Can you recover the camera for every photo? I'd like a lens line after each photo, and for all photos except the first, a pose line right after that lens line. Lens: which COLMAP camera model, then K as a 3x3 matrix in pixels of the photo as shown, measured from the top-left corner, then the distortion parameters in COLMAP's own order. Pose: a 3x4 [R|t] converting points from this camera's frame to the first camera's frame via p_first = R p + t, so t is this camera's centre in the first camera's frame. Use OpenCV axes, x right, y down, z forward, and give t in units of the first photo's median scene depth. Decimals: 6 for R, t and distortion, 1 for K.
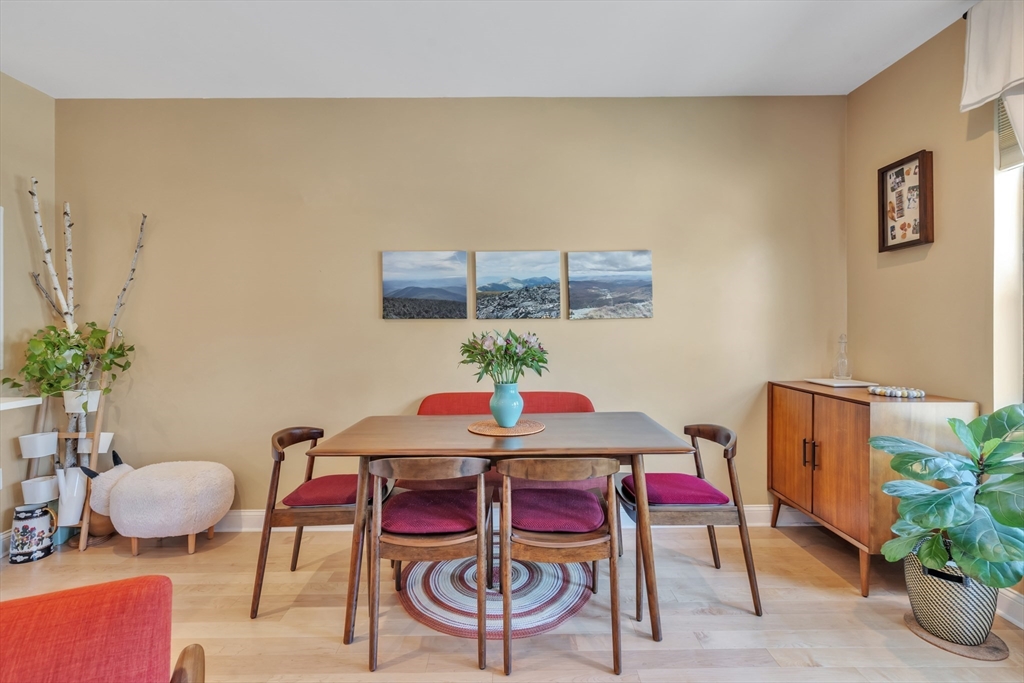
lens RADIAL K [[465.2, 0, 510.1], [0, 465.2, 332.9], [0, 0, 1]] dist [0.006213, 0.000896]
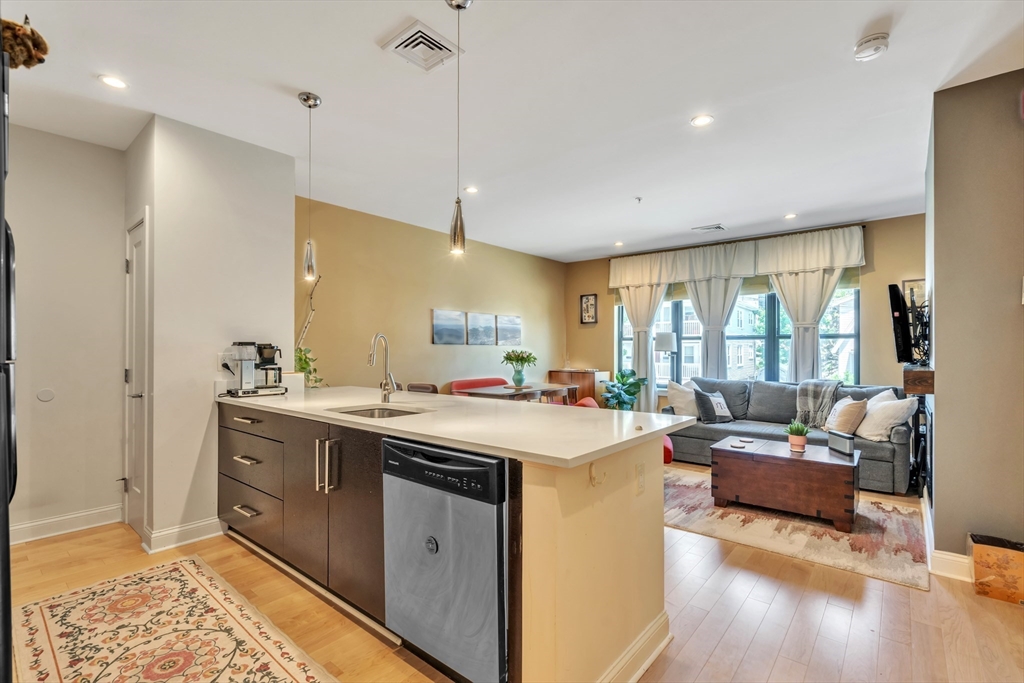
lens RADIAL K [[465.2, 0, 512.3], [0, 465.2, 344.1], [0, 0, 1]] dist [0.006213, 0.000896]
pose [[0.643922, 0.013671, 0.764969, -1.409493], [0.005955, 0.999721, -0.022879, 0.013749], [-0.765068, 0.019288, 0.643660, -0.439708]]
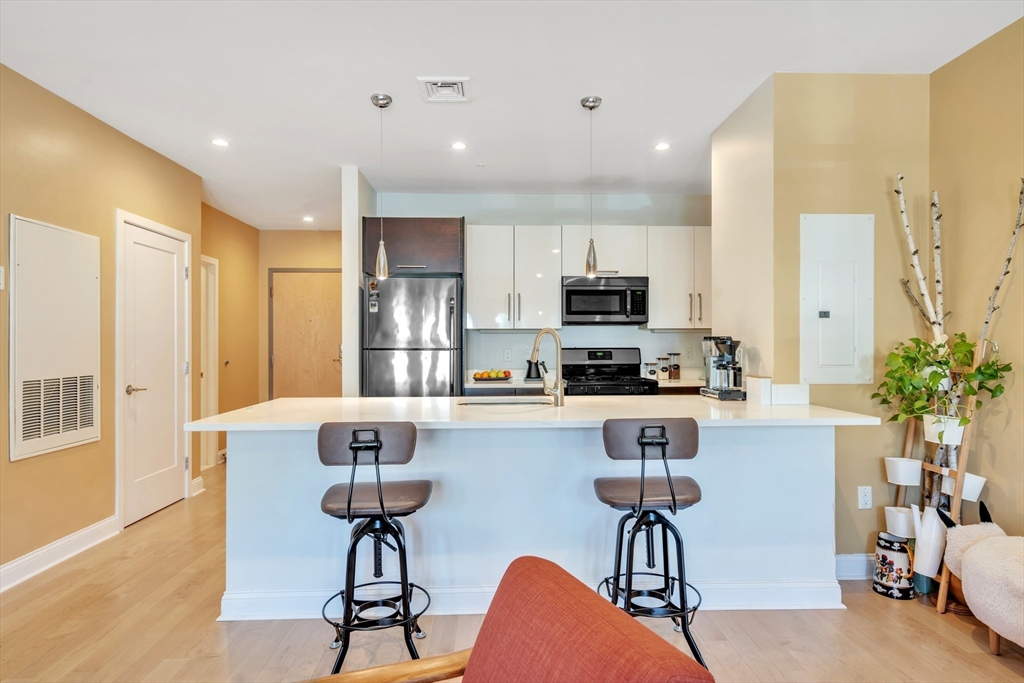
lens RADIAL K [[575.0, 0, 510.8], [0, 575.0, 342.9], [0, 0, 1]] dist [0.002054, 0.001076]
pose [[0.032685, 0.000285, -0.999466, 0.067206], [-0.006533, 0.999979, 0.000071, -0.000834], [0.999444, 0.006527, 0.032686, 0.215969]]
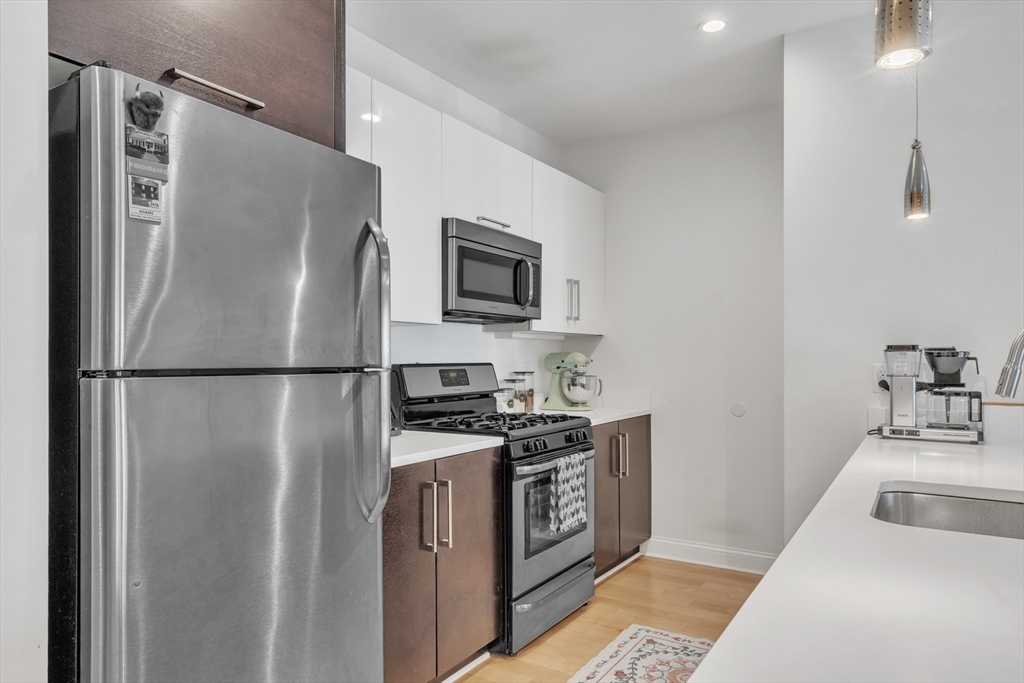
lens RADIAL K [[660.6, 0, 508.8], [0, 660.6, 349.6], [0, 0, 1]] dist [-0.001680, 0.000064]
pose [[0.839241, -0.002149, -0.543756, -1.044739], [-0.009067, 0.999798, -0.017946, 0.008983], [0.543684, 0.019991, 0.839052, -0.336270]]
